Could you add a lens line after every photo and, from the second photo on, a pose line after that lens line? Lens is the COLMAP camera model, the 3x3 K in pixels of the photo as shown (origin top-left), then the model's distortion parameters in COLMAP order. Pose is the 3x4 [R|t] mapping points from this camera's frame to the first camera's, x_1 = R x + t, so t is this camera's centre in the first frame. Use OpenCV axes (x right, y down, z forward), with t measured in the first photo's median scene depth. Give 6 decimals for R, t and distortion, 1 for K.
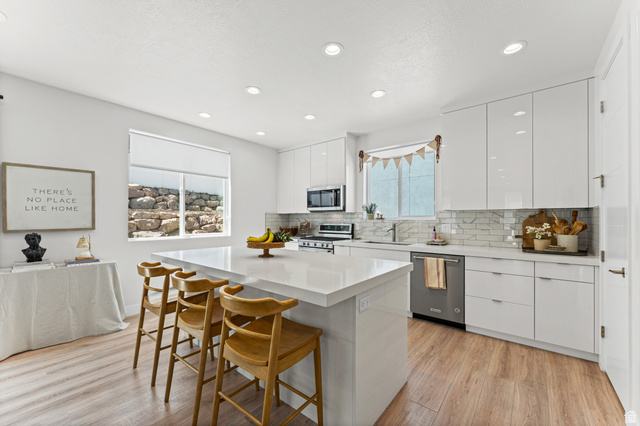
lens RADIAL K [[261.8, 0, 320.0], [0, 261.8, 213.0], [0, 0, 1]] dist [0.000485, 0.000092]
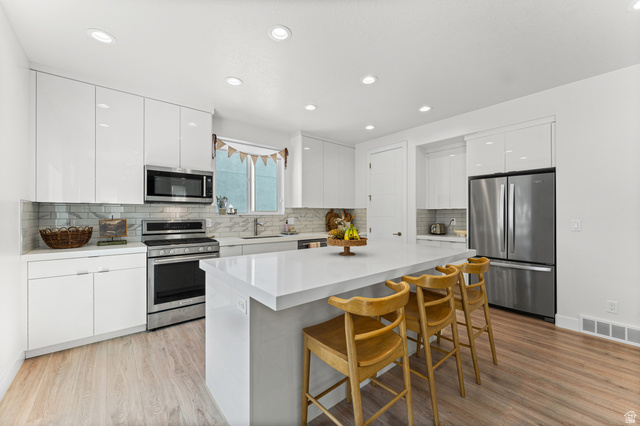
lens RADIAL K [[252.8, 0, 320.0], [0, 252.8, 213.0], [0, 0, 1]] dist [0.000066, 0.000046]
pose [[0.190976, 0.003991, 0.981587, -0.683771], [-0.022399, 0.999749, 0.000293, 0.013645], [-0.981339, -0.022042, 0.191018, 0.576276]]
